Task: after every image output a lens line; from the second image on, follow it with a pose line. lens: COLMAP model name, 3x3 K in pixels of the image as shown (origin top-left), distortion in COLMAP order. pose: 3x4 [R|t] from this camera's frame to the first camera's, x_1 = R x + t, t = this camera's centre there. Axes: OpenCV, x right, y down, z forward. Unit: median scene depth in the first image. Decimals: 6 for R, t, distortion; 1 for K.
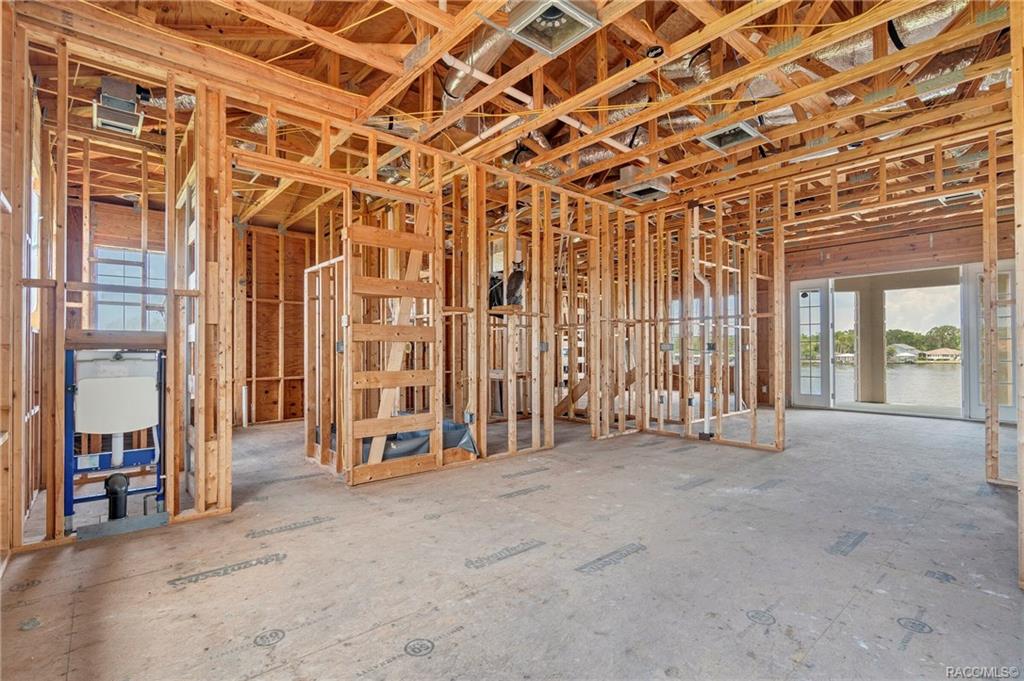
lens RADIAL K [[480.8, 0, 489.6], [0, 480.8, 351.0], [0, 0, 1]] dist [-0.018005, 0.003513]
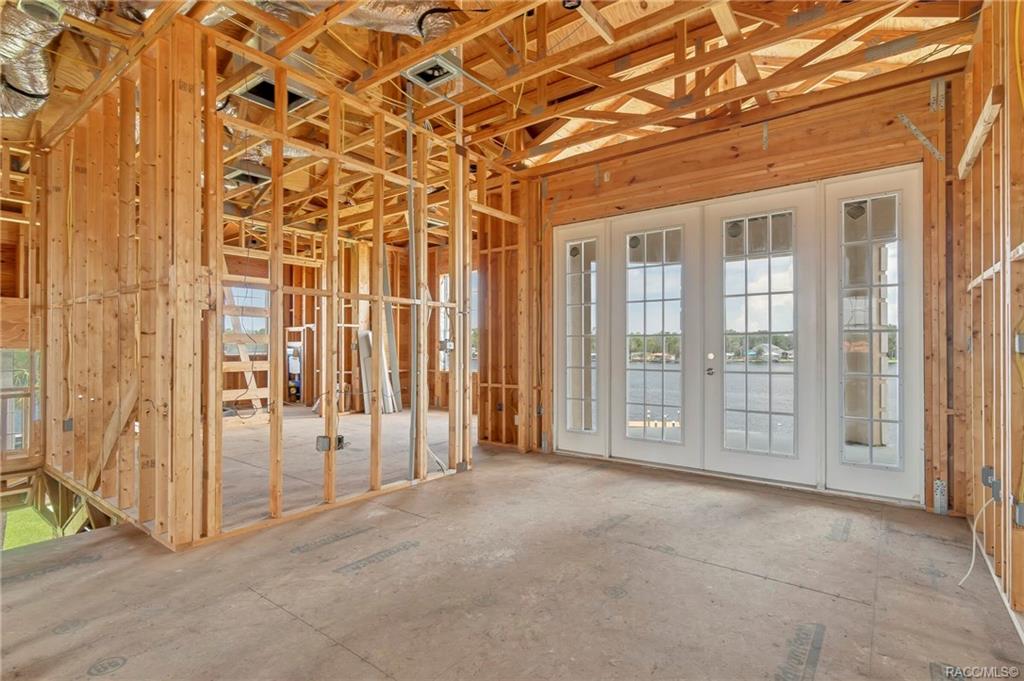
lens RADIAL K [[480.8, 0, 493.7], [0, 480.8, 347.4], [0, 0, 1]] dist [-0.018005, 0.003513]
pose [[0.973927, 0.009594, 0.226660, 0.677849], [-0.009646, 0.999953, -0.000878, -0.004558], [-0.226658, -0.001332, 0.973974, 0.720891]]
